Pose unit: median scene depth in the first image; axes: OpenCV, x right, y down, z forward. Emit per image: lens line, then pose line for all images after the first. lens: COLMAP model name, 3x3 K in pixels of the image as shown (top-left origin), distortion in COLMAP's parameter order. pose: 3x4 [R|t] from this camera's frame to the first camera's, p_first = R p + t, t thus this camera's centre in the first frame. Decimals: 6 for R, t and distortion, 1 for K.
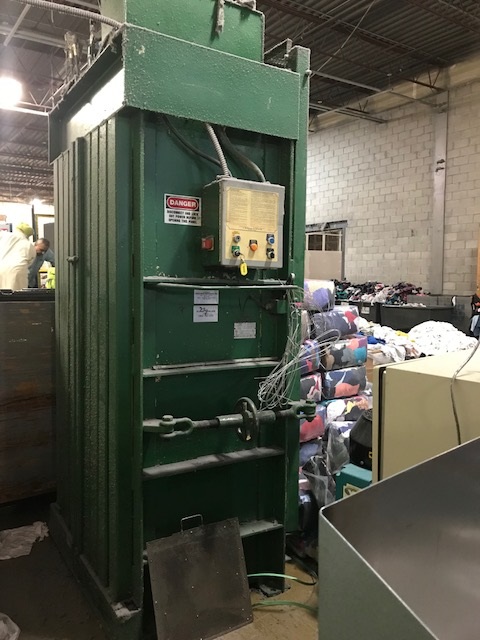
lens RADIAL K [[530.3, 0, 242.9], [0, 530.3, 318.2], [0, 0, 1]] dist [0.098159, -0.184670]
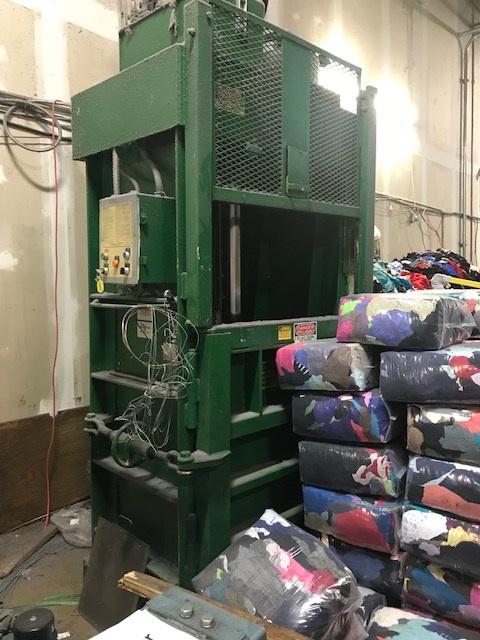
lens RADIAL K [[530.3, 0, 242.9], [0, 530.3, 318.2], [0, 0, 1]] dist [0.098159, -0.184670]
pose [[0.213892, 0.057627, -0.975156, 0.996856], [-0.064239, 0.996927, 0.044824, -0.091482], [0.974743, 0.053055, 0.216937, 1.001034]]
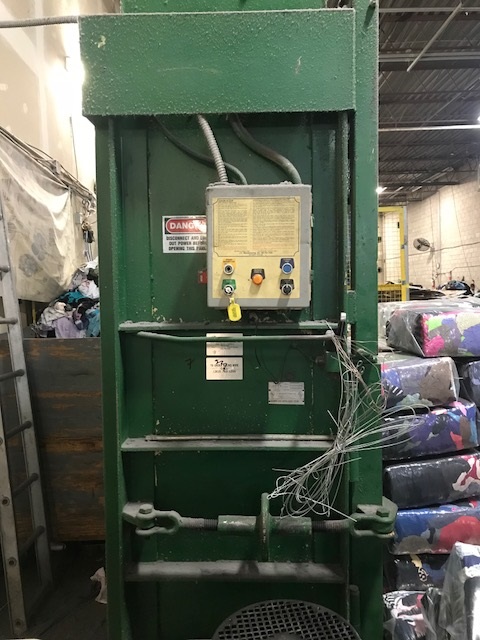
lens RADIAL K [[526.5, 0, 240.0], [0, 526.5, 320.0], [0, 0, 1]] dist [0.028058, -0.006021]
pose [[0.831711, 0.001118, -0.555208, 0.372136], [-0.008648, 0.999903, -0.010941, -0.072144], [0.555142, 0.013901, 0.831639, 0.415137]]
